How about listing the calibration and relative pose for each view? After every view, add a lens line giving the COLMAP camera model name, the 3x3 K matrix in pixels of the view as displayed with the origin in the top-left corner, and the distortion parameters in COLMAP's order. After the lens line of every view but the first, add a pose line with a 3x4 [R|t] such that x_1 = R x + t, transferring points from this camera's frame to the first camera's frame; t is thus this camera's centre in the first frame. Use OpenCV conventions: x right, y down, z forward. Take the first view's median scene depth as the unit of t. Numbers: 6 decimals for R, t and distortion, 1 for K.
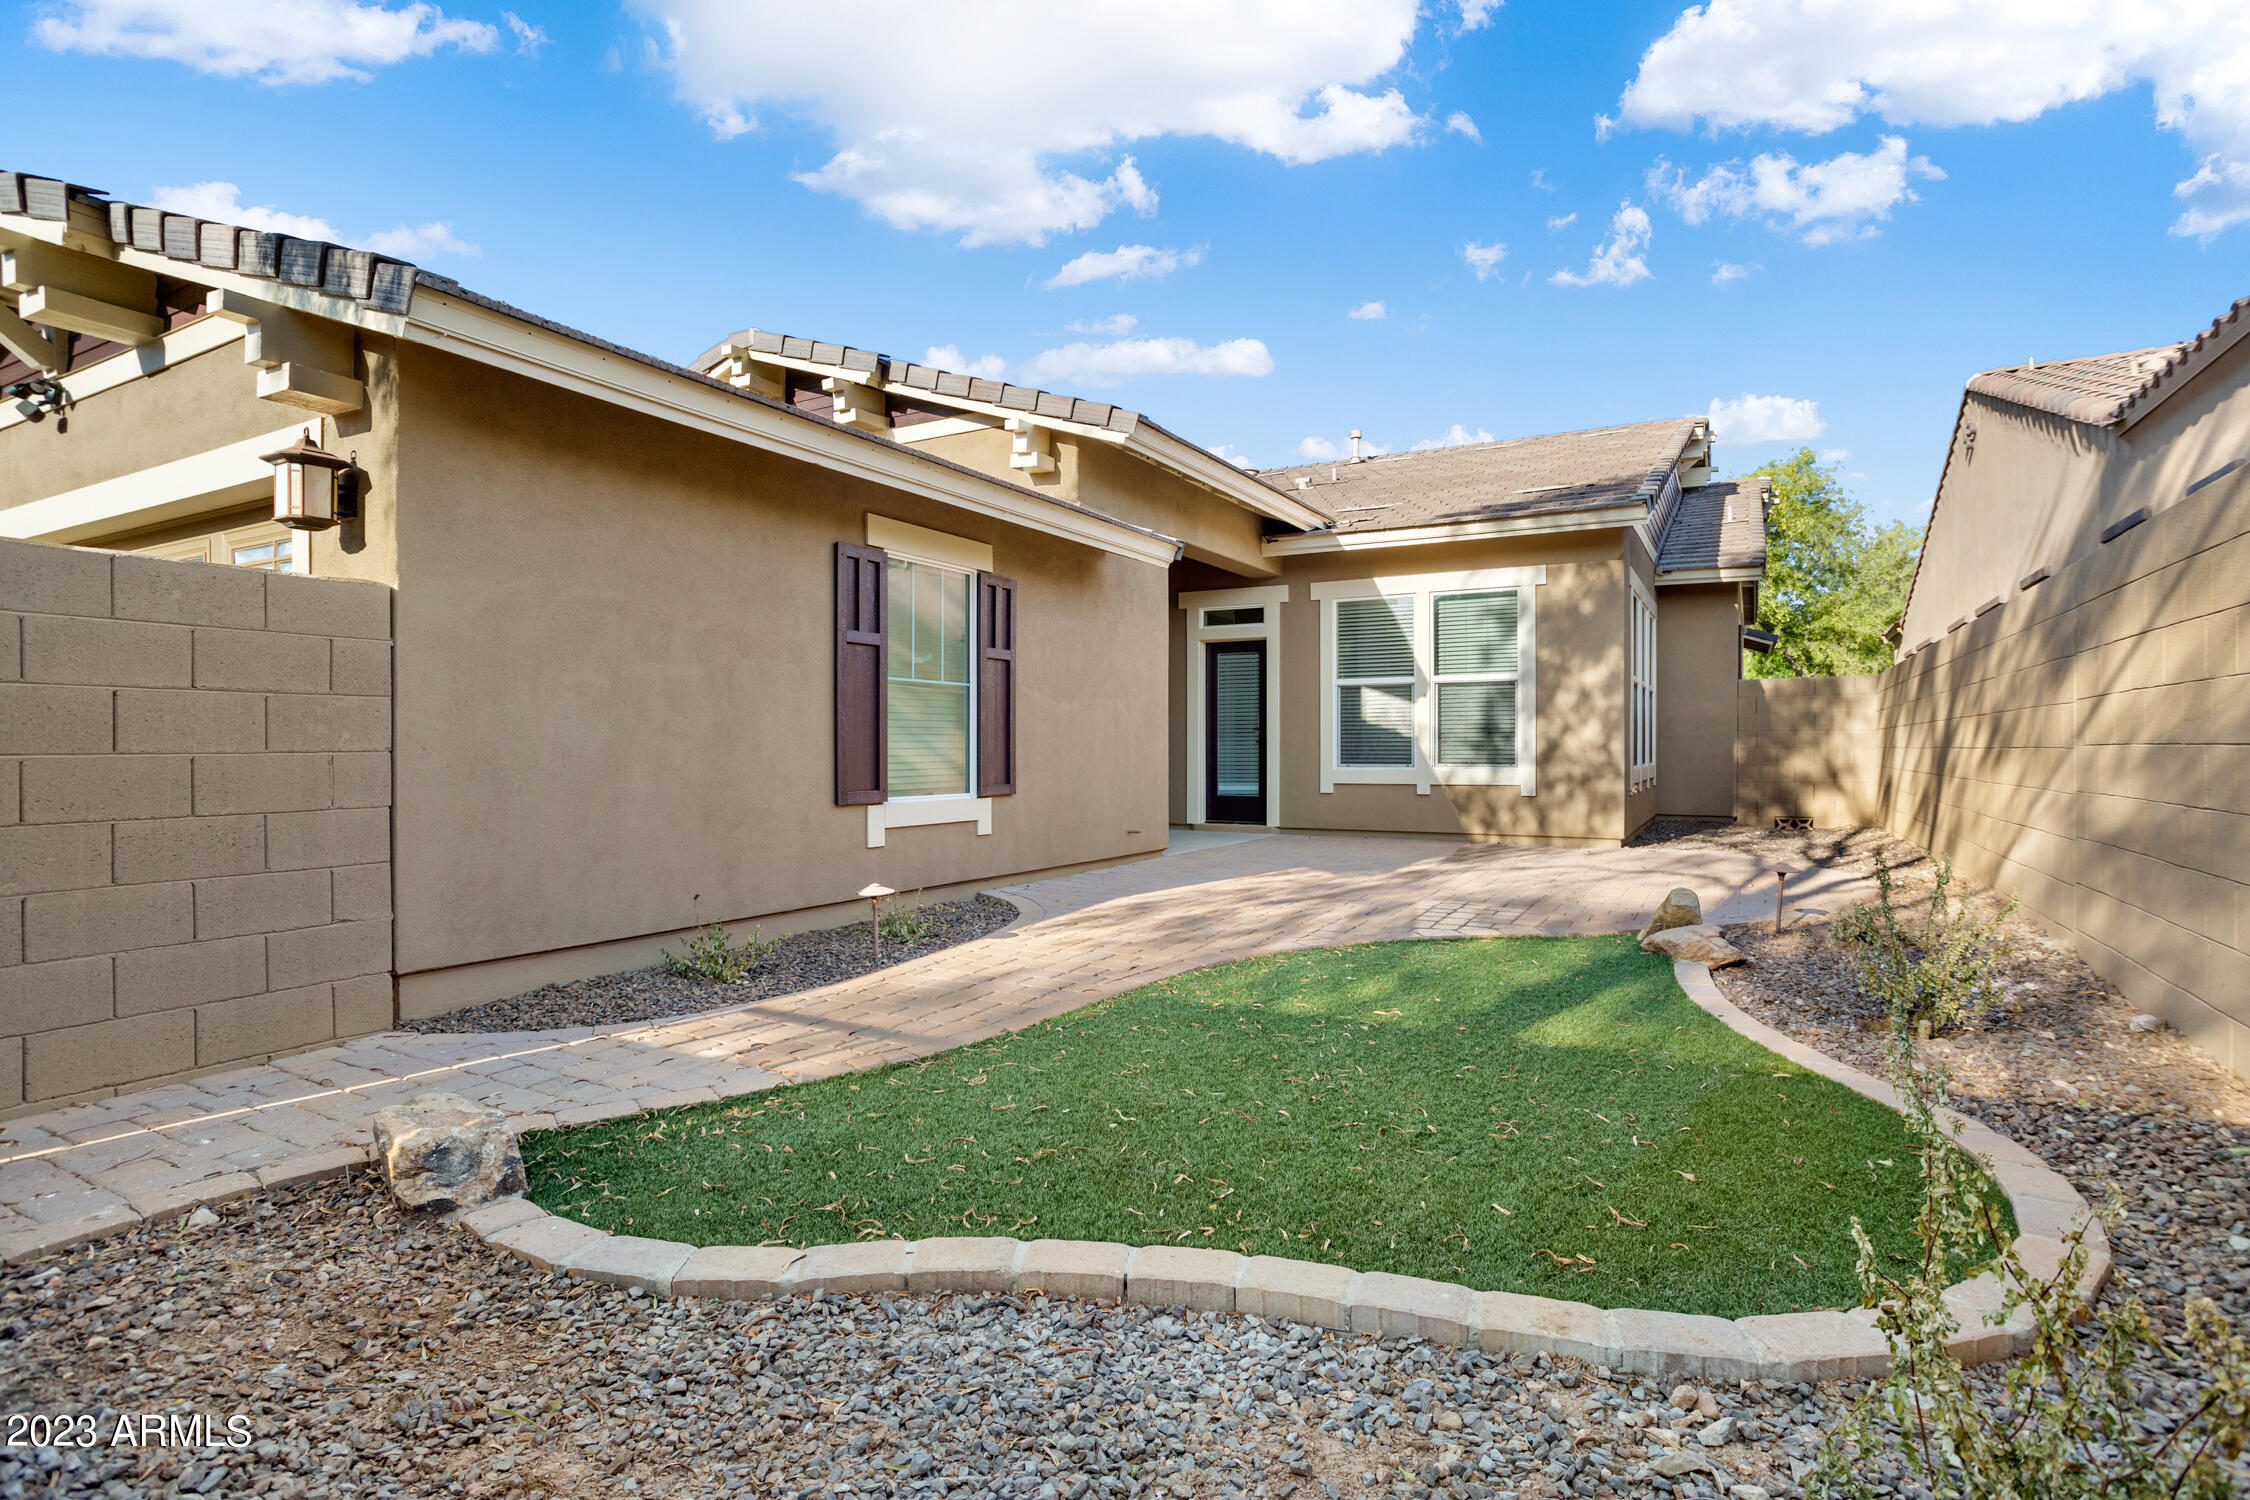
lens RADIAL K [[1101.7, 0, 1120.8], [0, 1101.7, 751.1], [0, 0, 1]] dist [-0.046320, 0.023133]
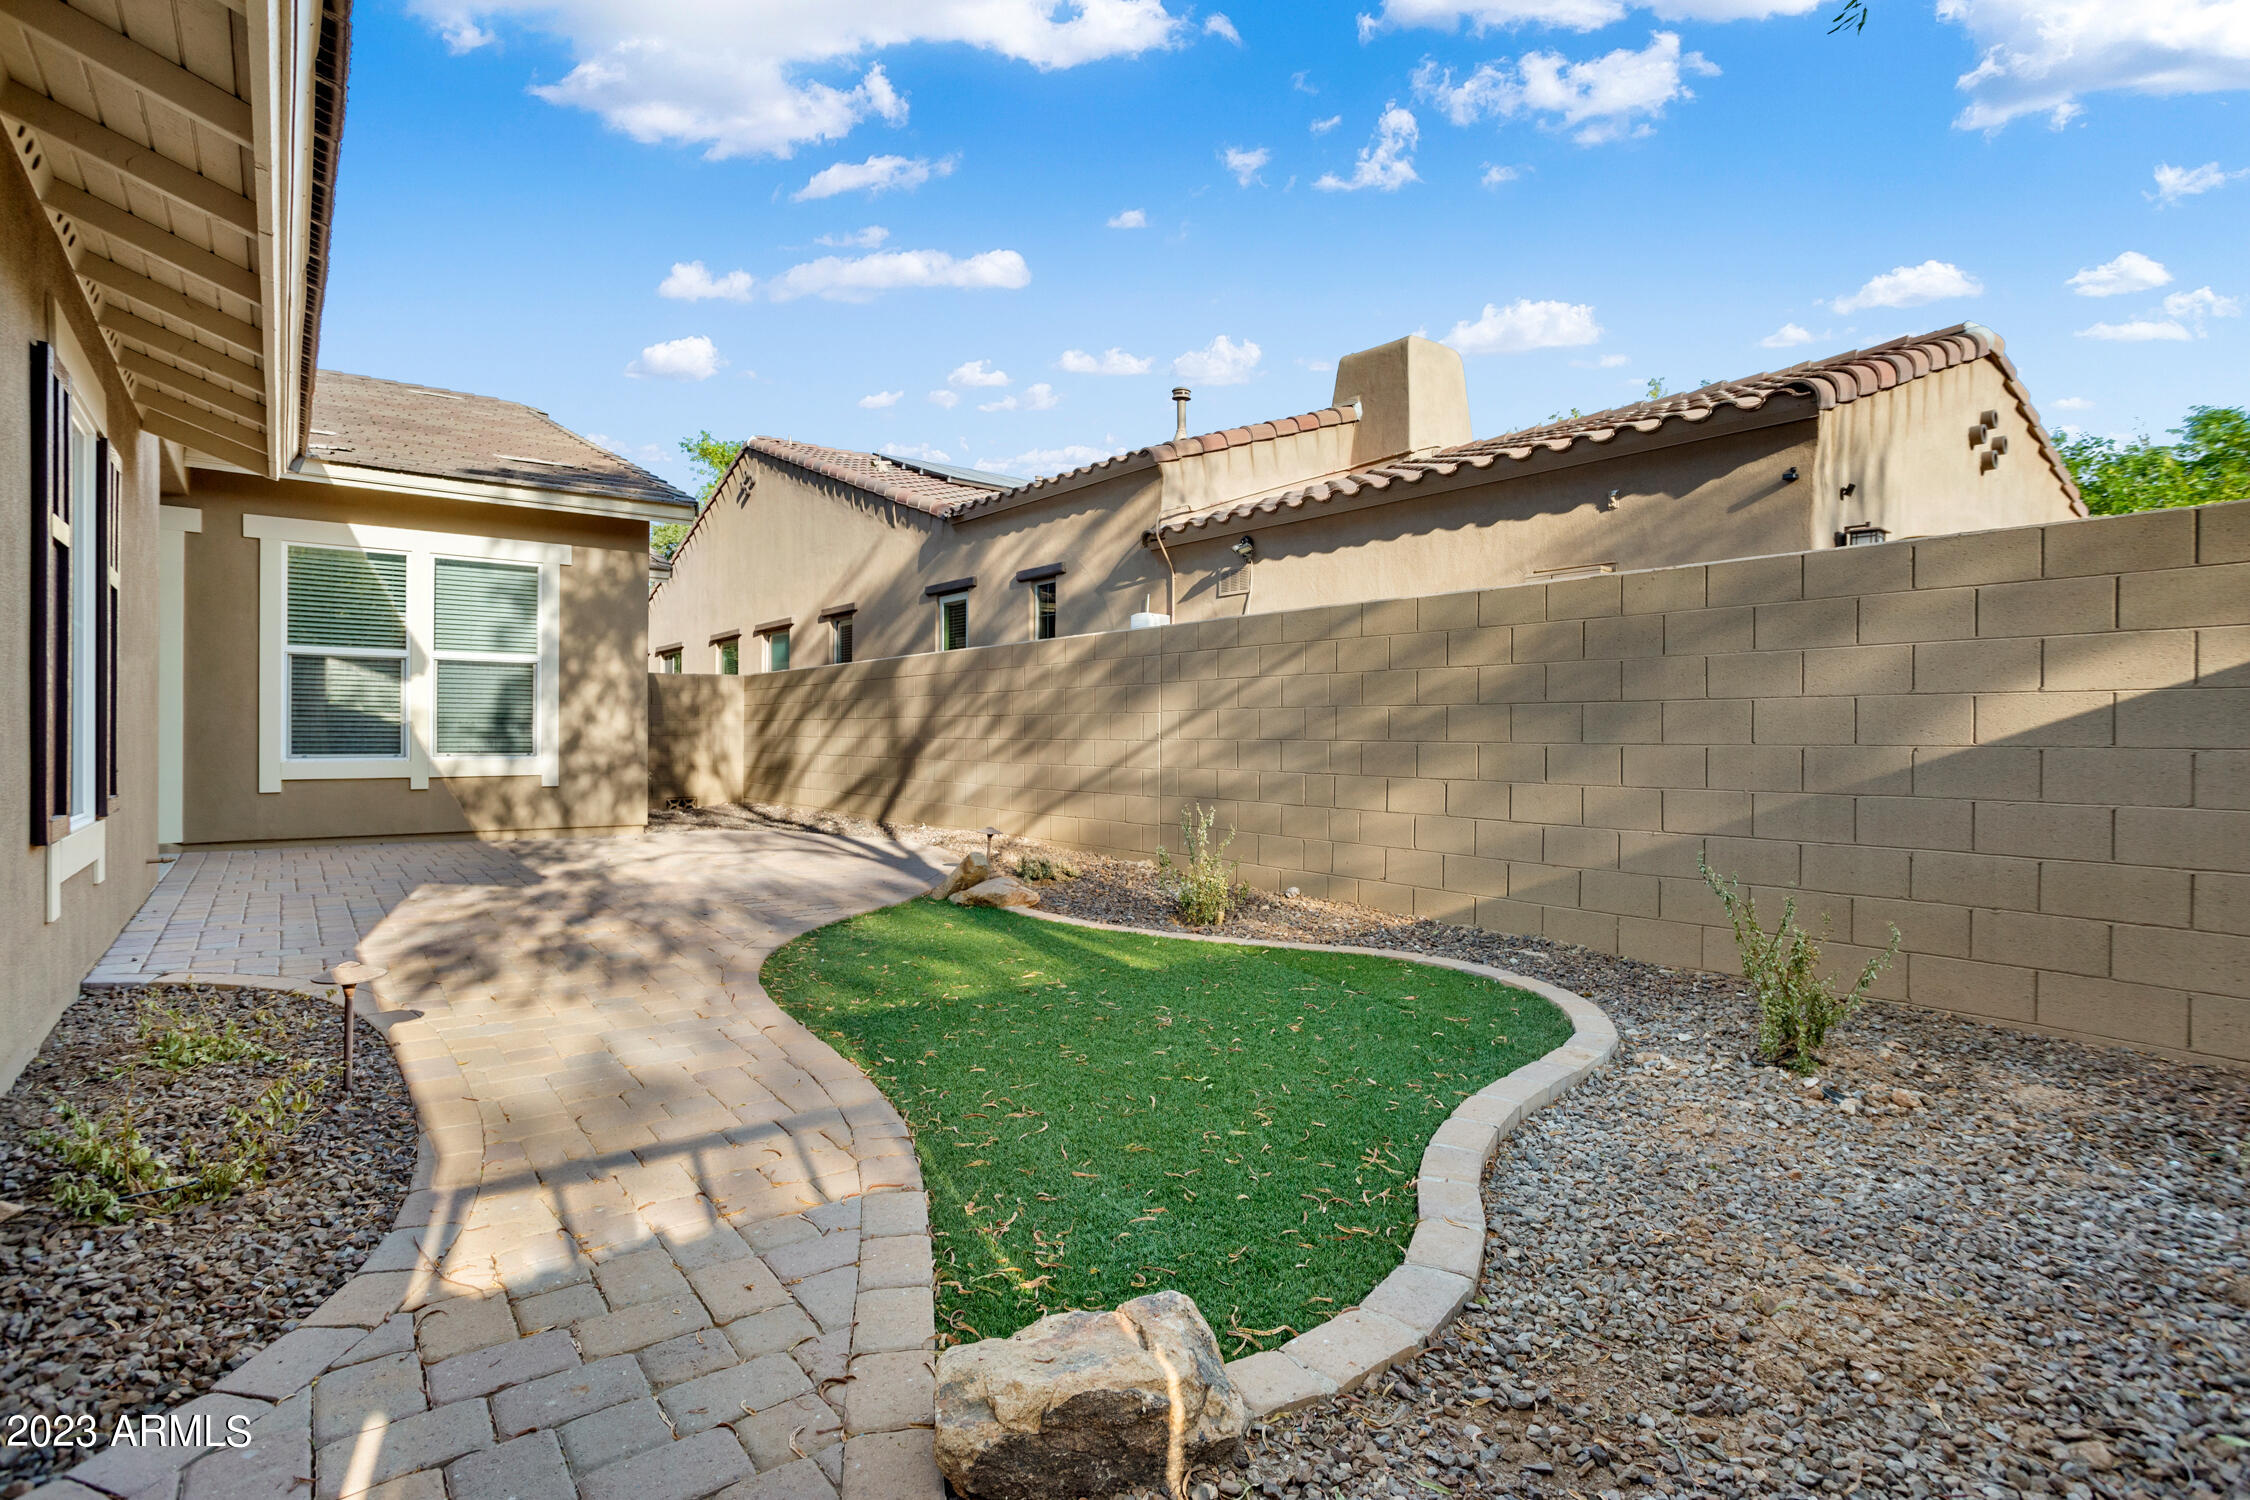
lens RADIAL K [[1101.7, 0, 1113.3], [0, 1101.7, 742.3], [0, 0, 1]] dist [-0.046320, 0.023133]
pose [[0.382210, 0.002891, 0.924071, -0.305352], [-0.007409, 0.999973, -0.000064, -0.001721], [-0.924046, -0.006822, 0.382221, 0.191447]]
